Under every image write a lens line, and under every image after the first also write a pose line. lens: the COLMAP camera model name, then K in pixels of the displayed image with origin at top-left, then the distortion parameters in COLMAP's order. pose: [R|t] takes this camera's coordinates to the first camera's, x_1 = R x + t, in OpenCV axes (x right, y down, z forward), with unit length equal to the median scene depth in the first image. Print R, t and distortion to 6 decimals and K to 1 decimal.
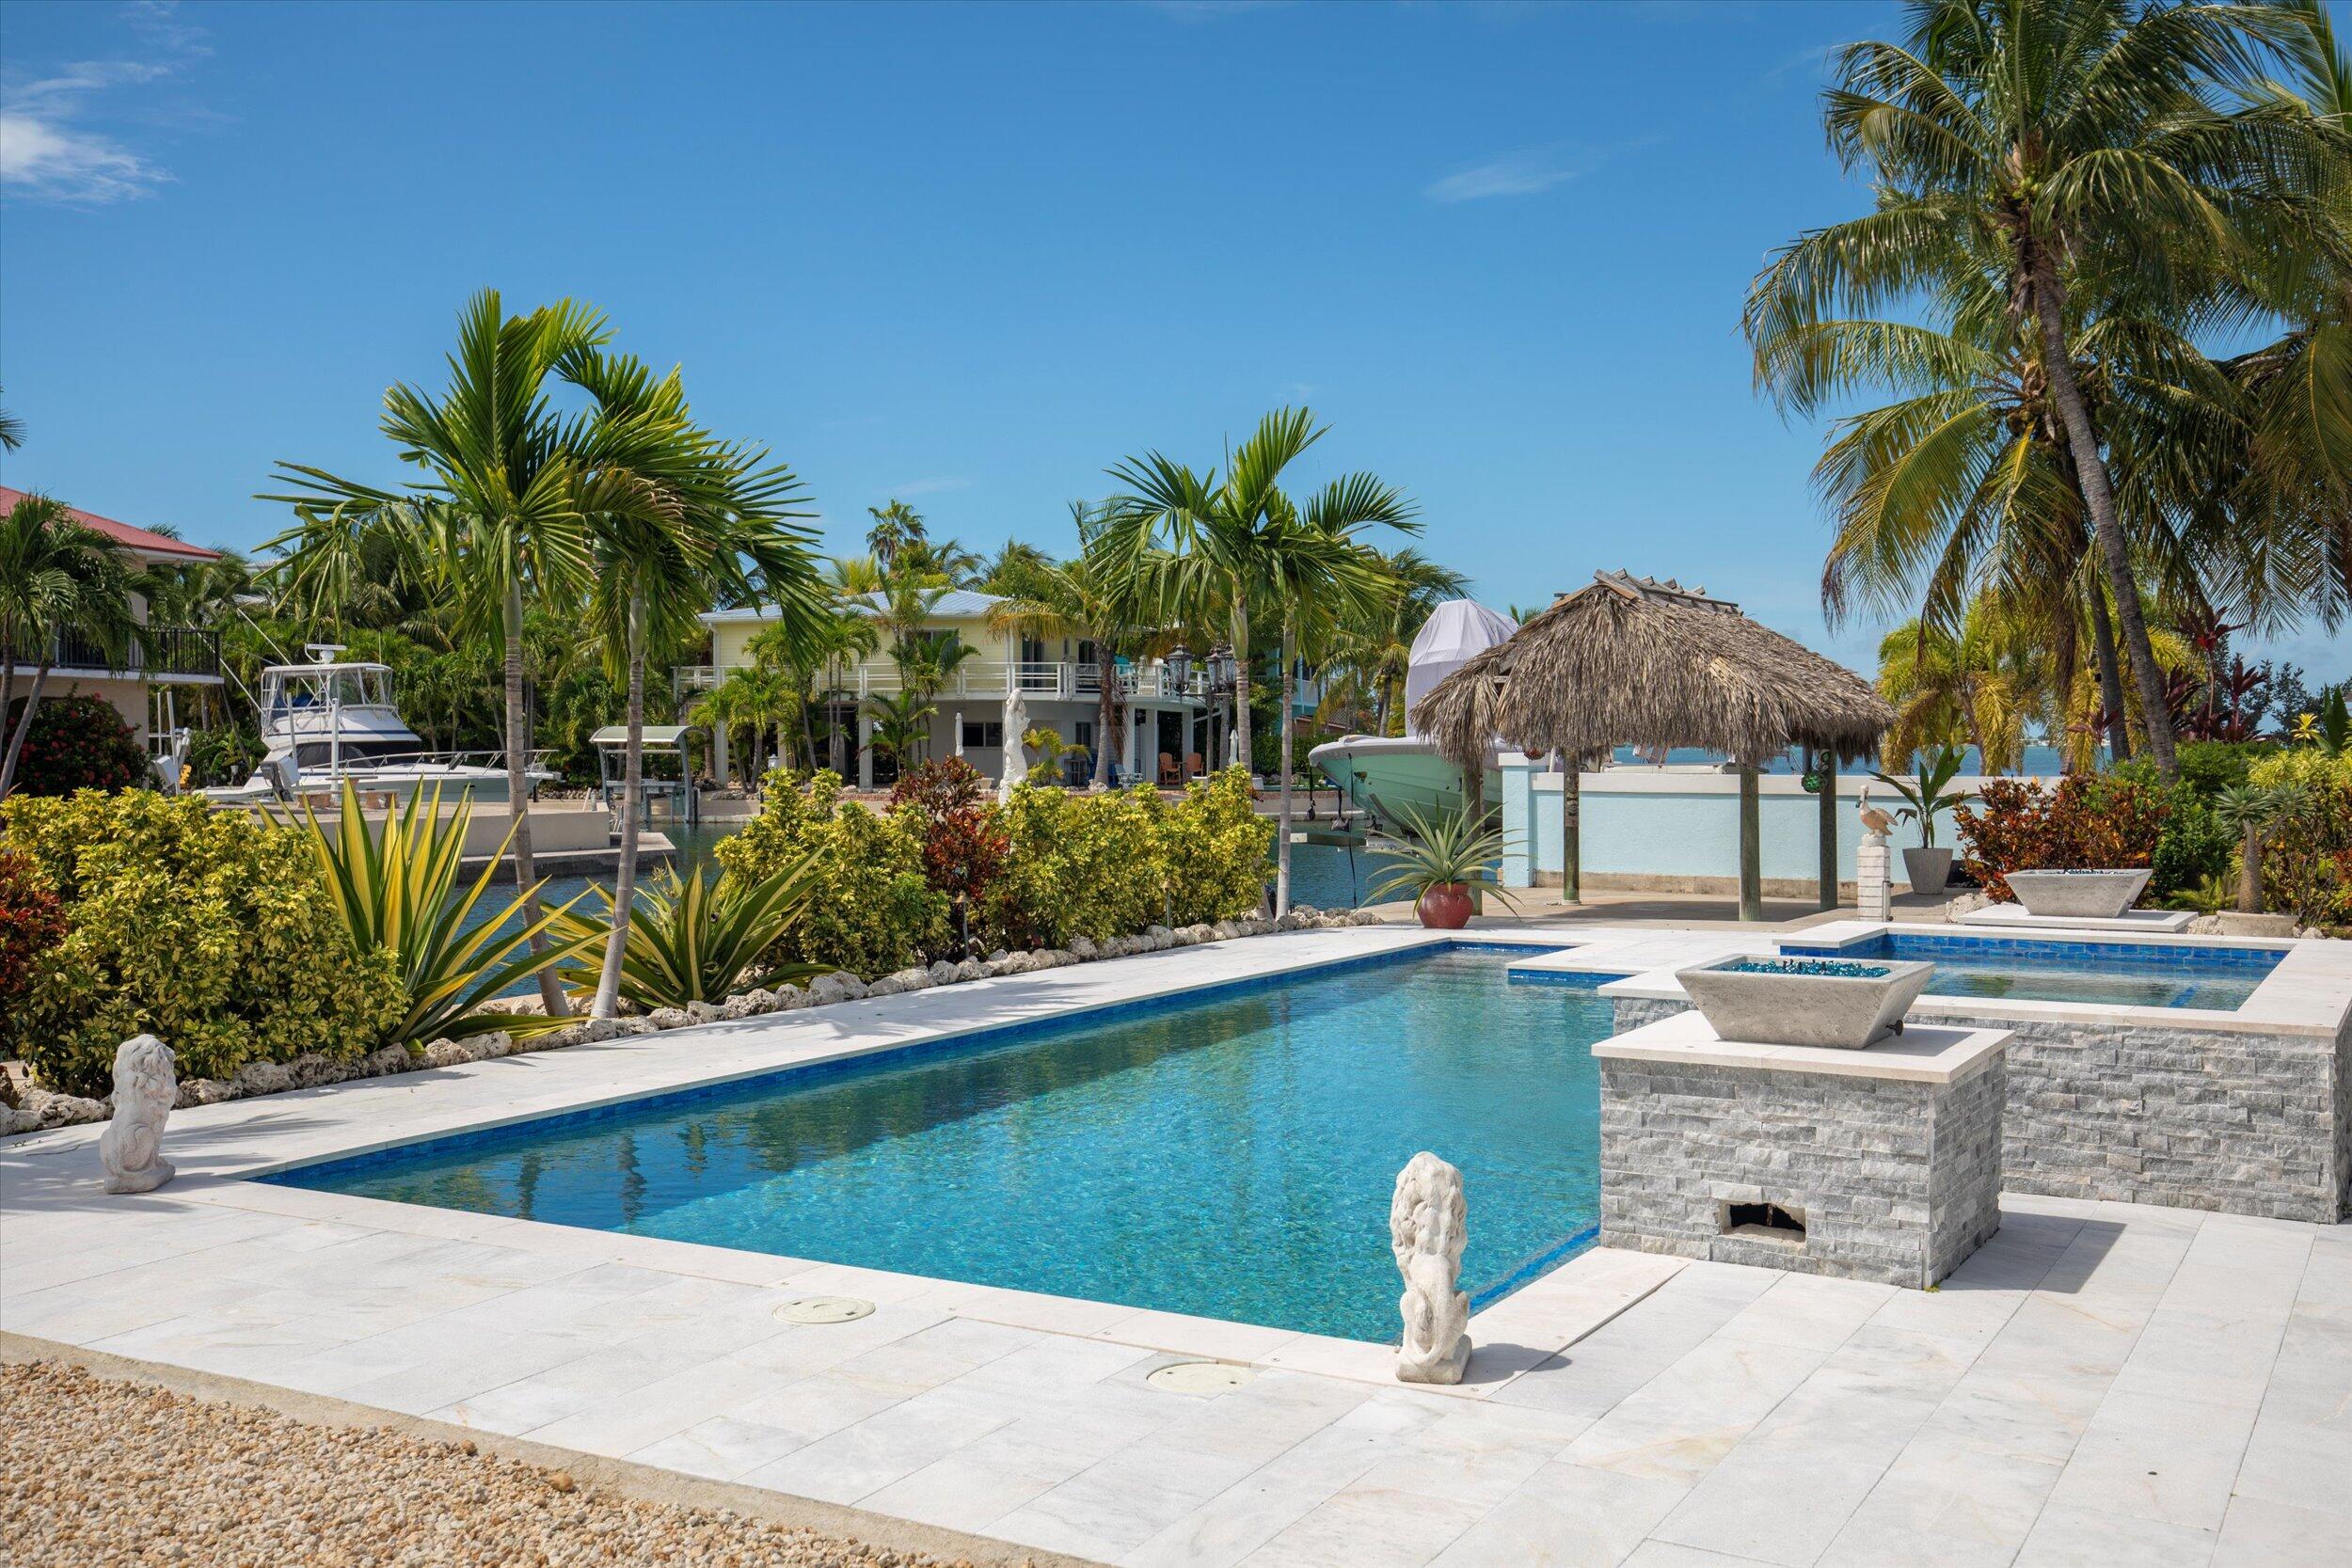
lens RADIAL K [[2196.4, 0, 1177.3], [0, 2196.4, 782.8], [0, 0, 1]] dist [0.023025, 0.000000]
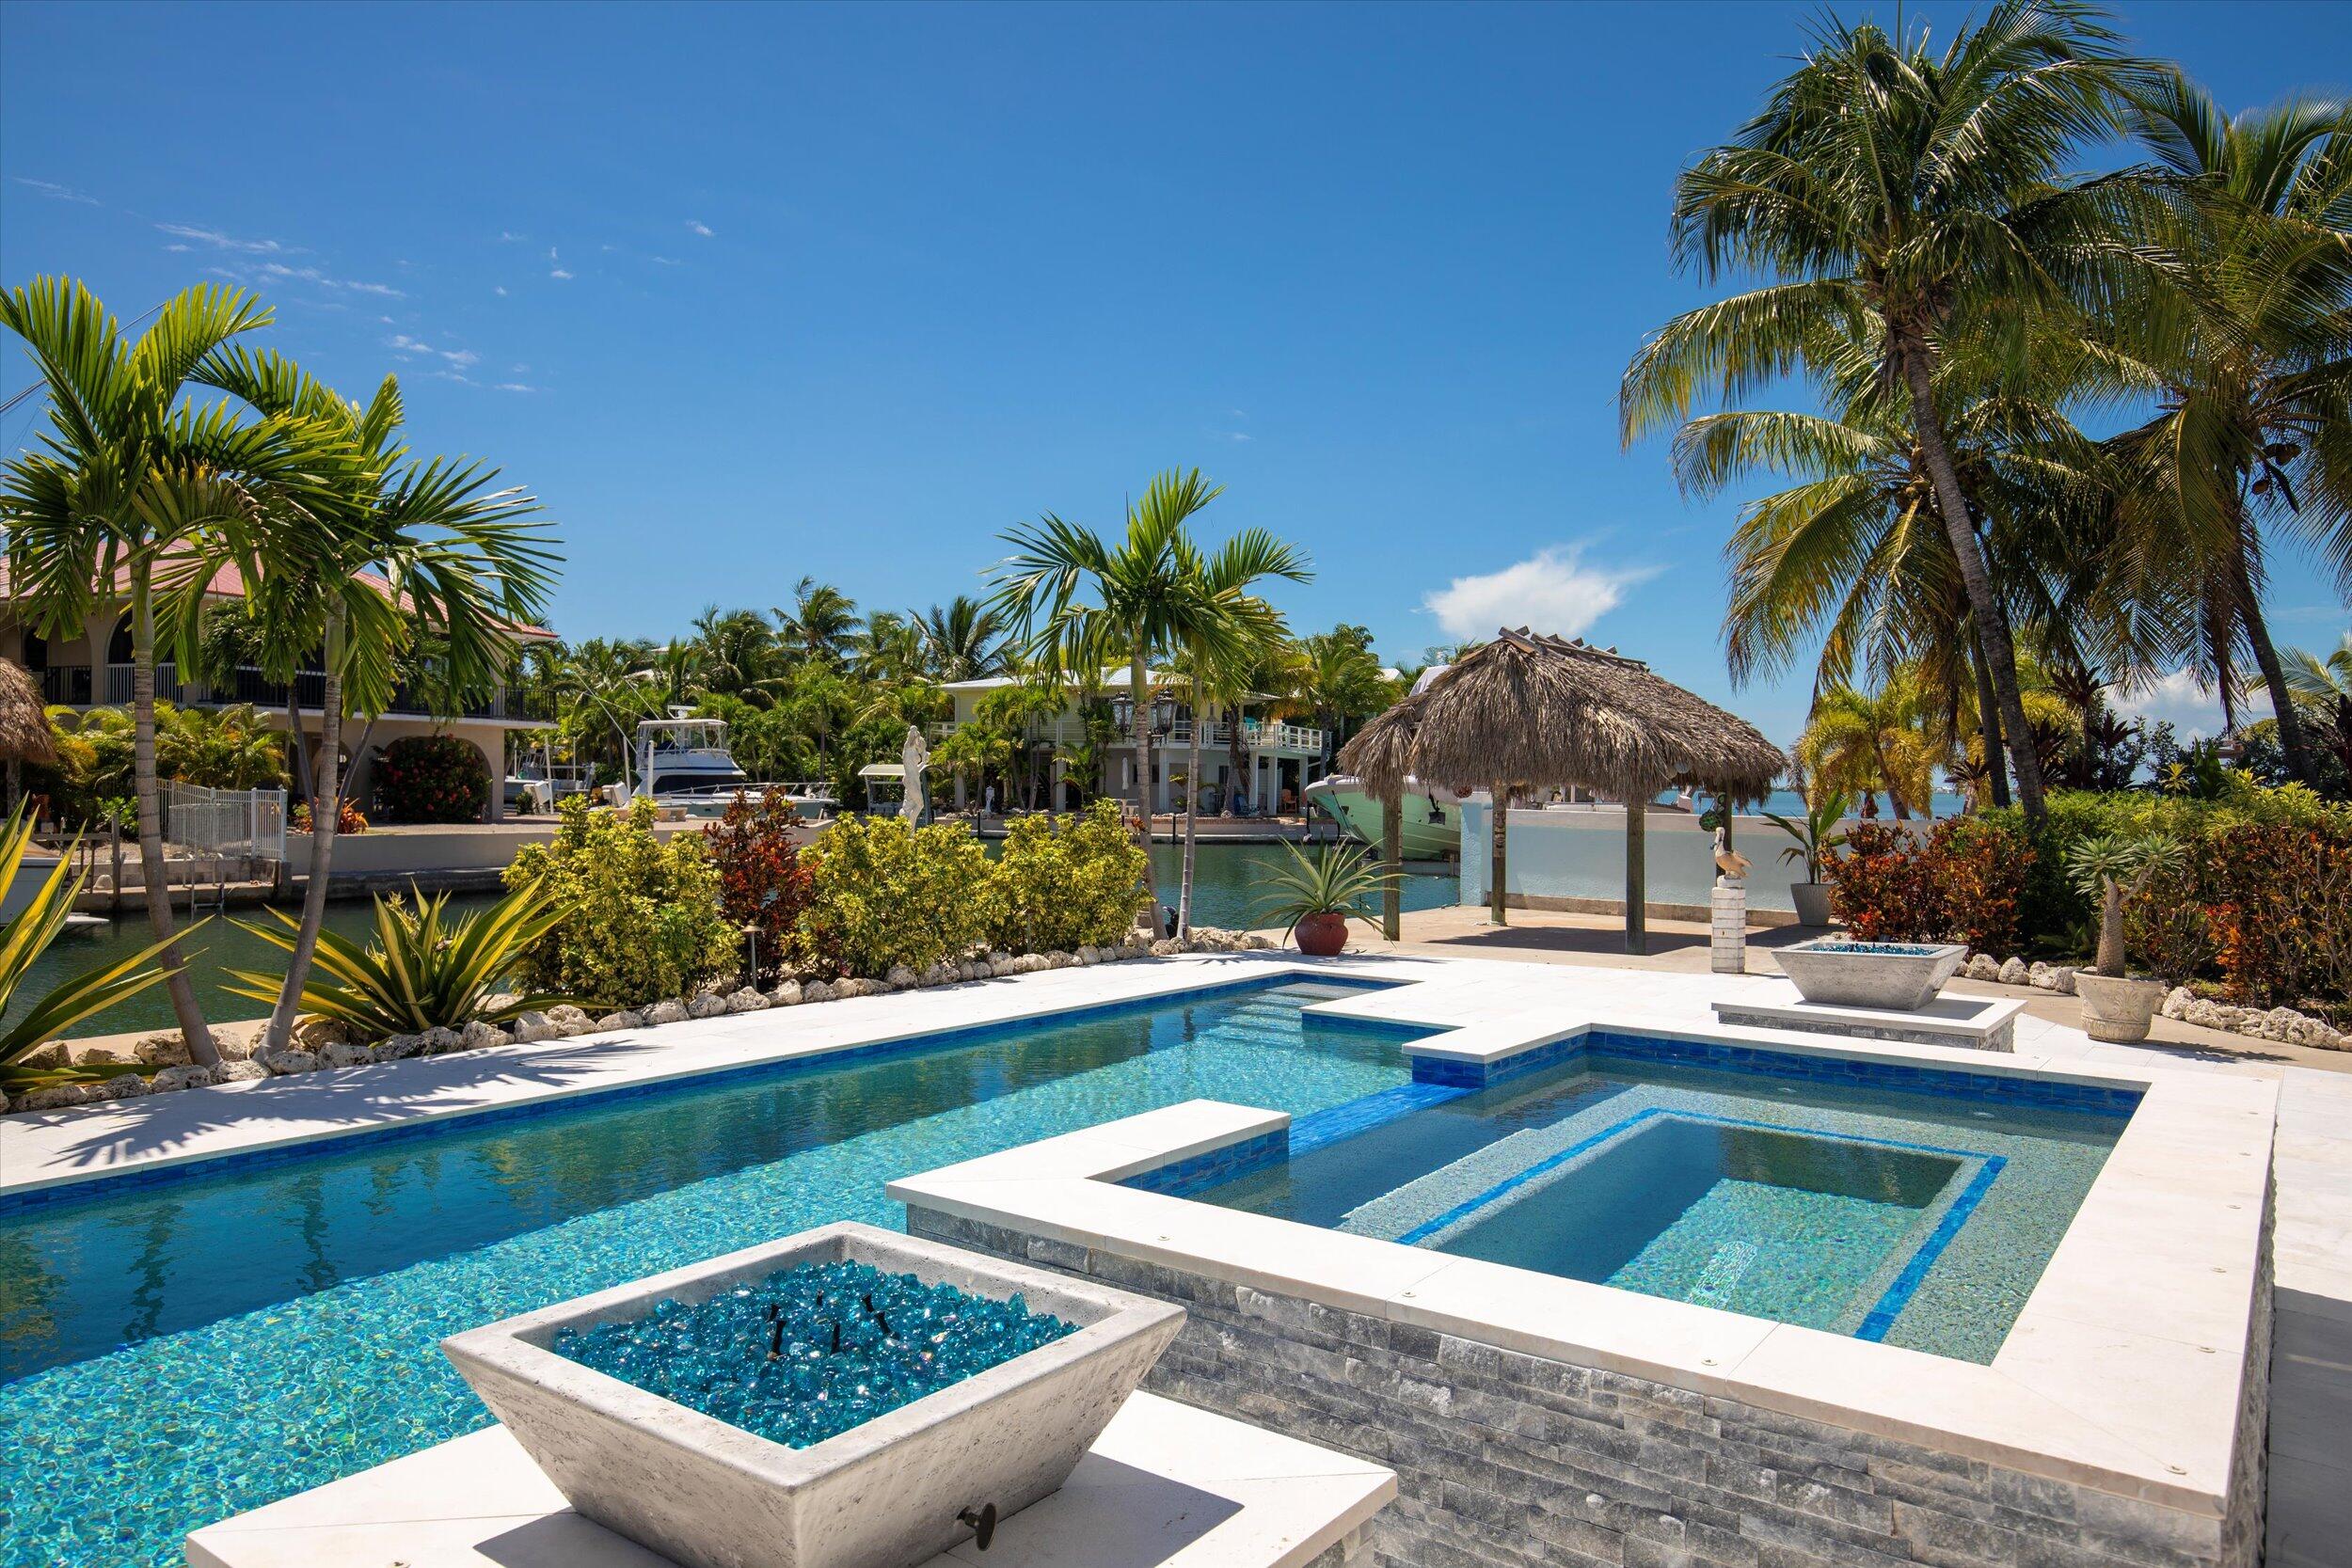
lens RADIAL K [[1520.6, 0, 1173.9], [0, 1520.6, 784.0], [0, 0, 1]] dist [-0.008068, 0.002127]
pose [[0.993332, 0.013192, -0.114533, 0.111480], [-0.015137, 0.999755, -0.016128, -0.003145], [0.114292, 0.017755, 0.993289, 0.214505]]
